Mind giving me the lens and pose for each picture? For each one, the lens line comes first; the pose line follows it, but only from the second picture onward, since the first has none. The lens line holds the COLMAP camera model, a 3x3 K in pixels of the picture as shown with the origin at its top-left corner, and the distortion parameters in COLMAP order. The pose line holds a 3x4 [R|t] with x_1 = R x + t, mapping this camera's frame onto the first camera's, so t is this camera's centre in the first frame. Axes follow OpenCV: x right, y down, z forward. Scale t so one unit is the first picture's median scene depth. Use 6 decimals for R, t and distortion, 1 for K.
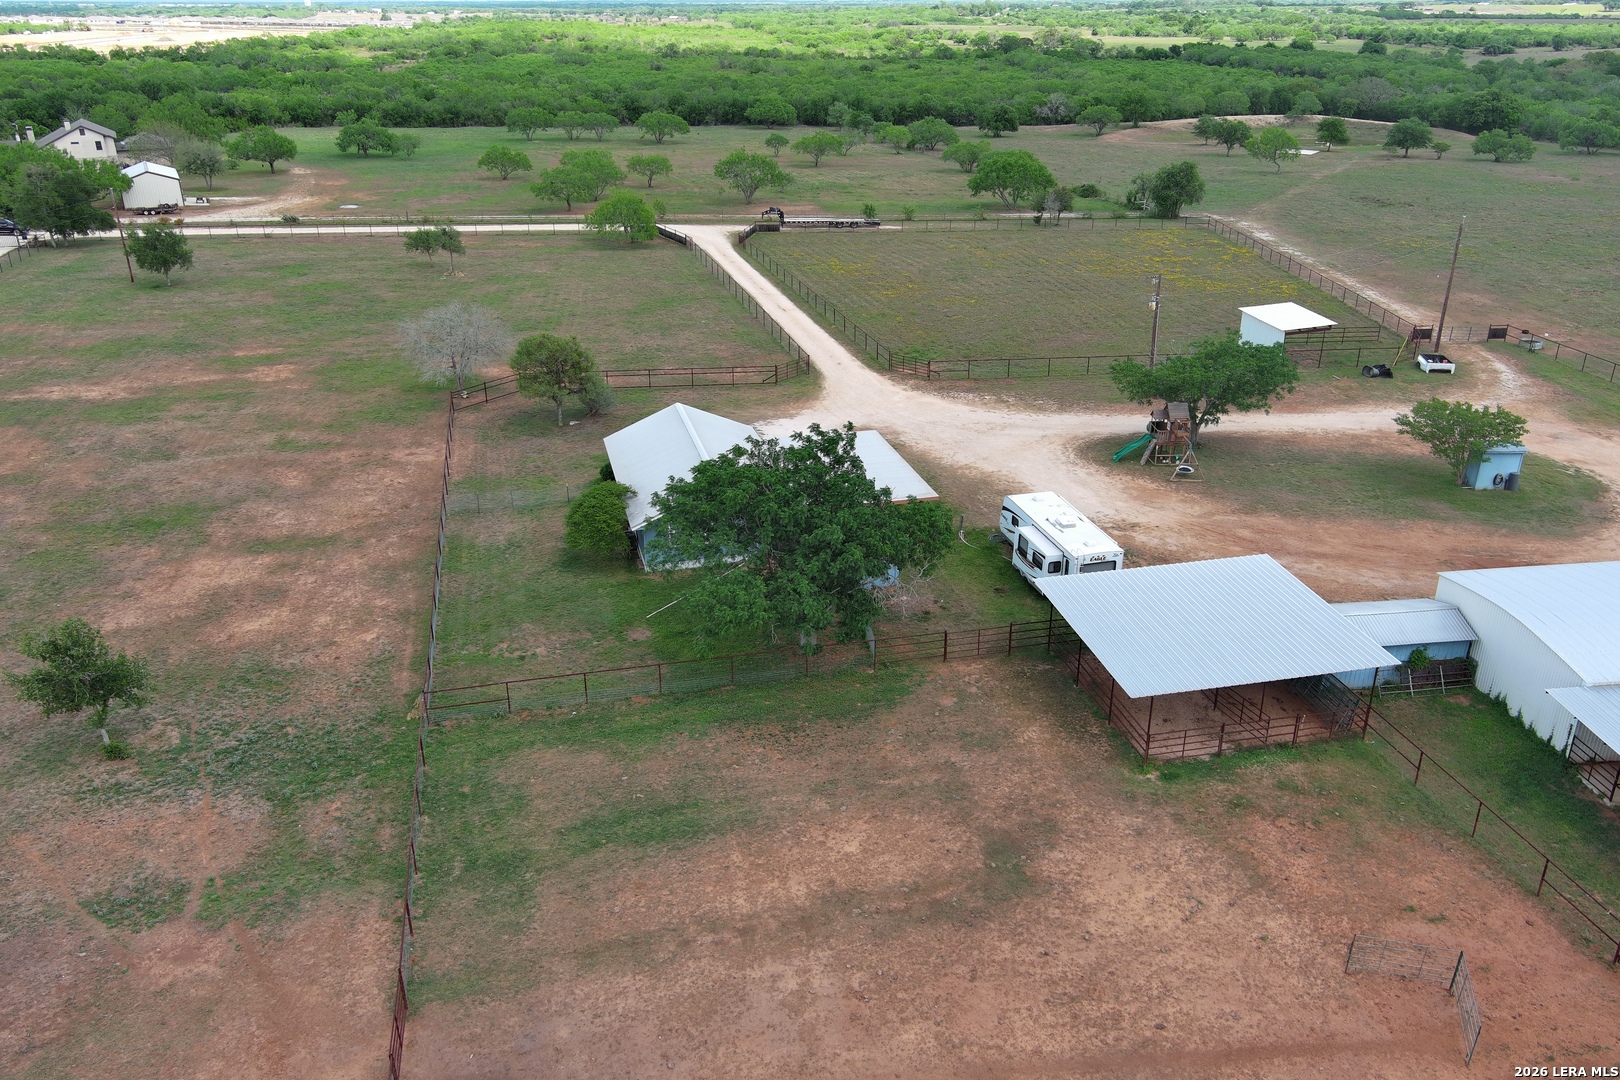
lens RADIAL K [[1366.3, 0, 810.0], [0, 1366.3, 540.0], [0, 0, 1]] dist [0.008430, -0.000878]
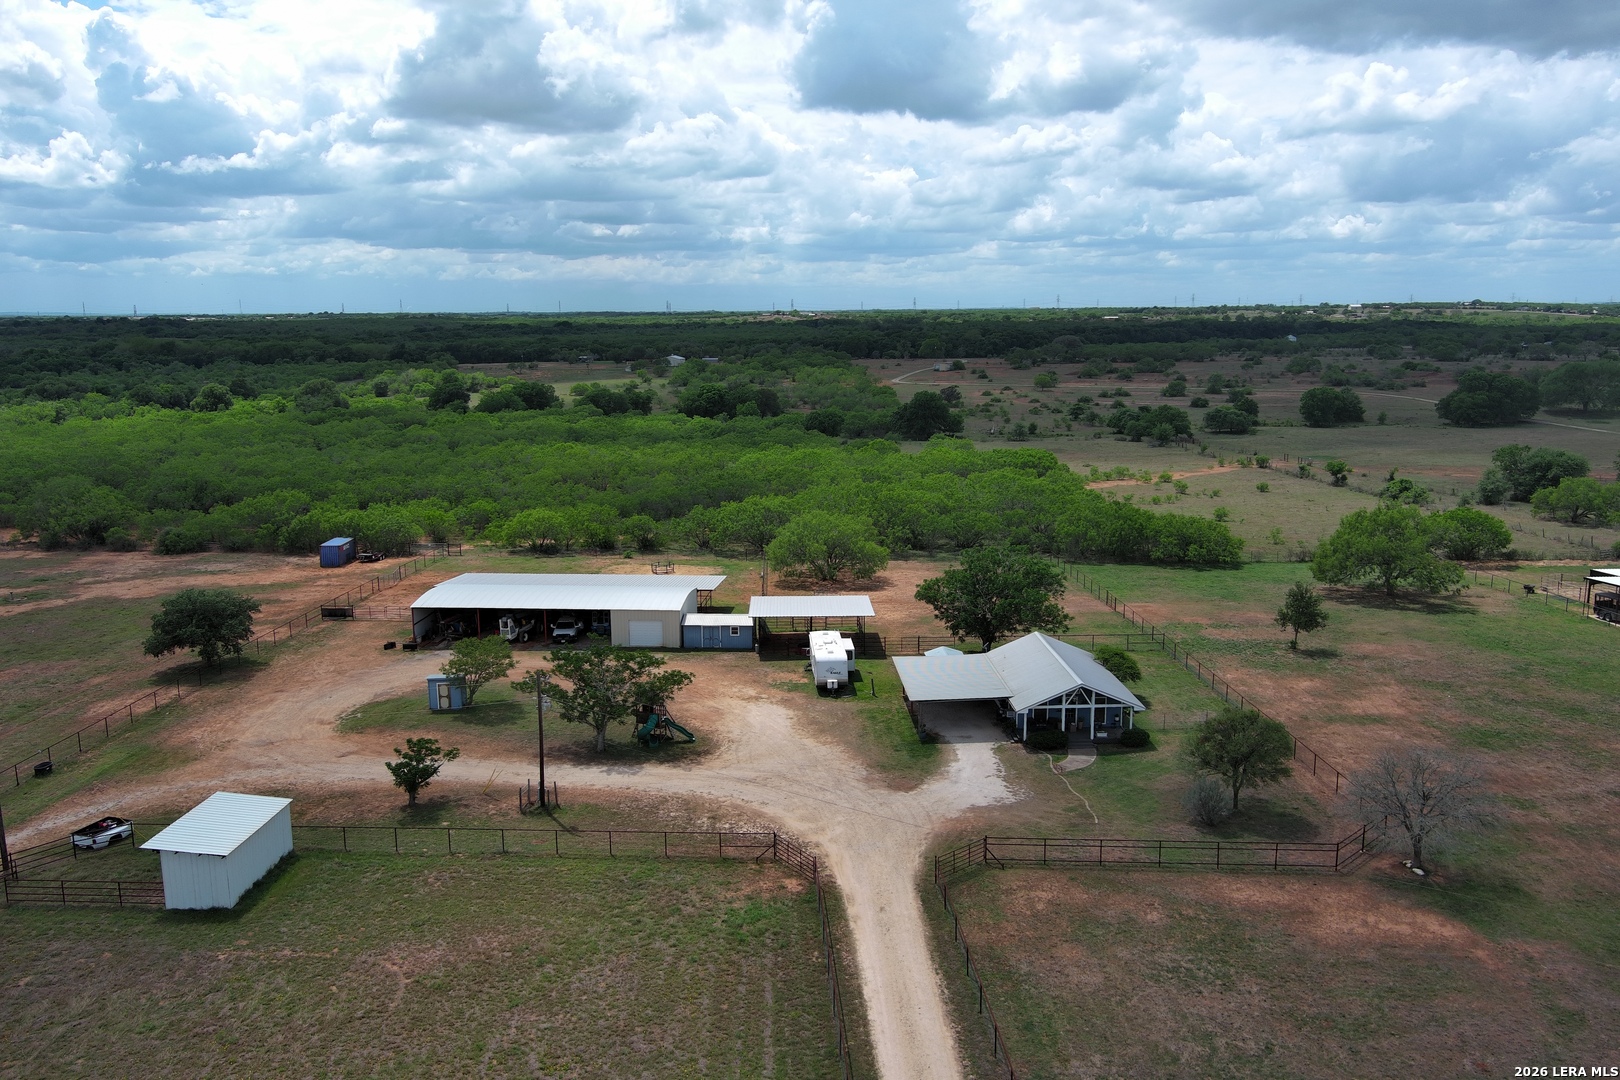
lens RADIAL K [[1366.3, 0, 810.0], [0, 1366.3, 540.0], [0, 0, 1]] dist [0.008430, -0.000878]
pose [[-0.983395, -0.018446, 0.180540, -0.066708], [0.078201, 0.854650, 0.513281, -0.700468], [-0.163767, 0.518877, -0.839016, 1.671429]]
